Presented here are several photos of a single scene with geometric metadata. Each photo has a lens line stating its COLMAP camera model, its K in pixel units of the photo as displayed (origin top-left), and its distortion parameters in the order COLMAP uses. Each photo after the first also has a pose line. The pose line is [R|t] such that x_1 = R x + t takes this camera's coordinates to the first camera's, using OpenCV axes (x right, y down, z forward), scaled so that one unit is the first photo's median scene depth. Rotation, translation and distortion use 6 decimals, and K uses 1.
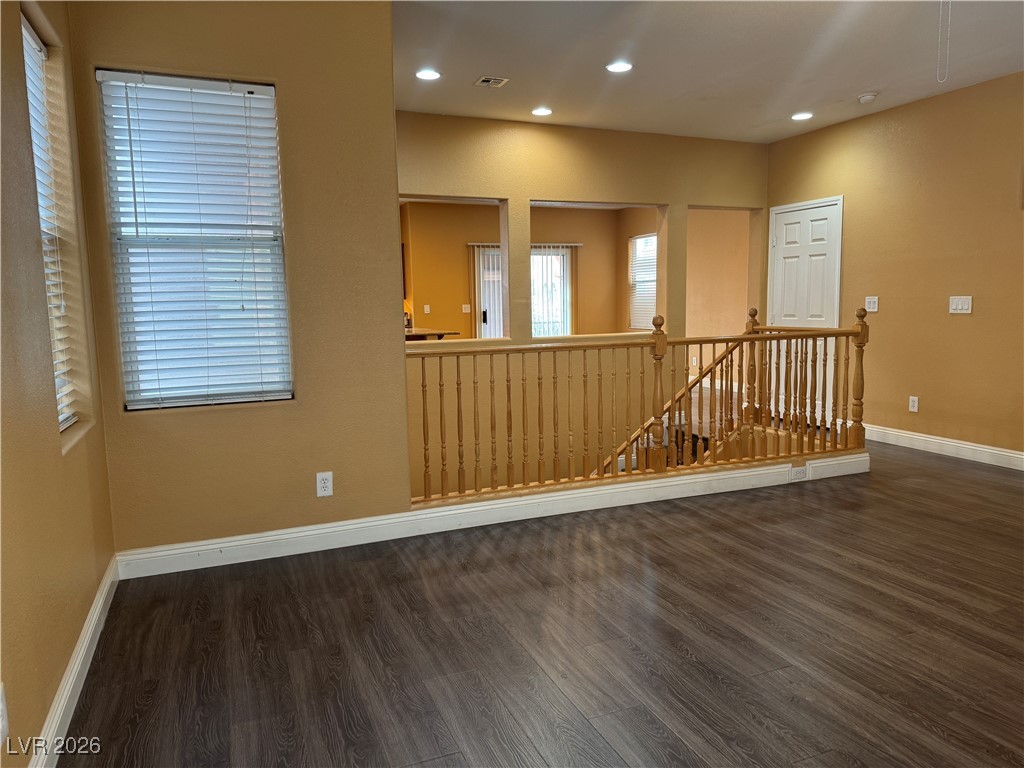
lens RADIAL K [[711.1, 0, 512.0], [0, 711.1, 384.0], [0, 0, 1]] dist [0.073642, -0.096169]
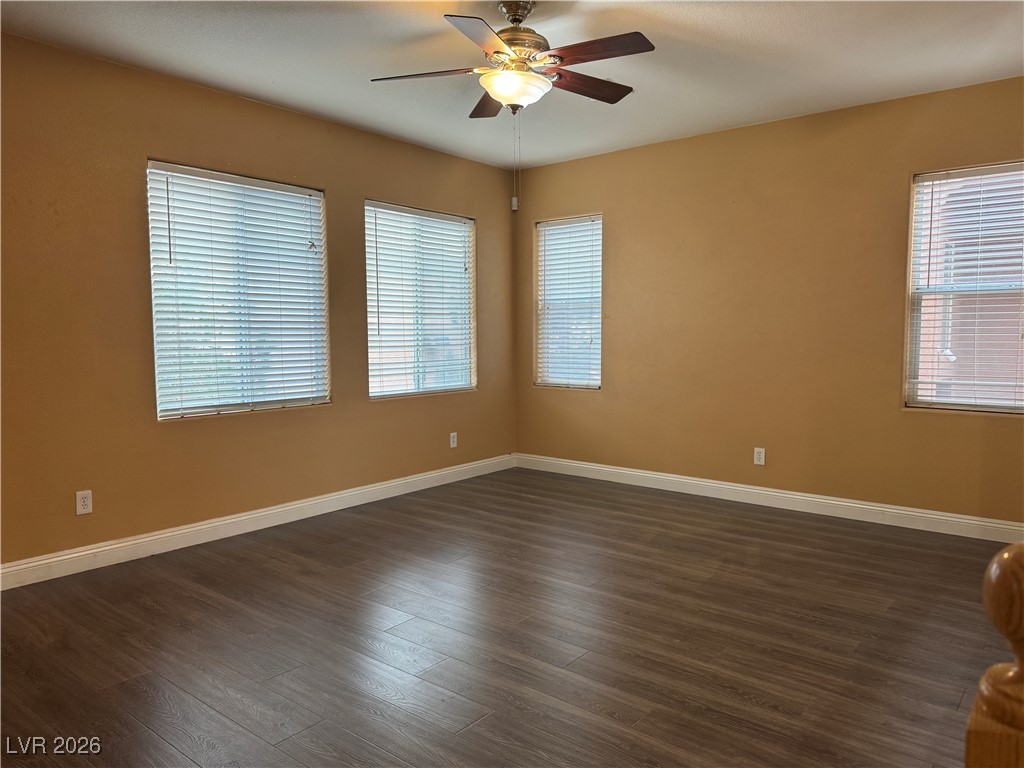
lens RADIAL K [[711.1, 0, 512.0], [0, 711.1, 384.0], [0, 0, 1]] dist [0.073642, -0.096169]
pose [[-0.878695, 0.059266, -0.473691, 0.905897], [-0.035543, 0.981388, 0.188720, -0.221022], [0.476059, 0.182664, -0.860234, 1.591494]]
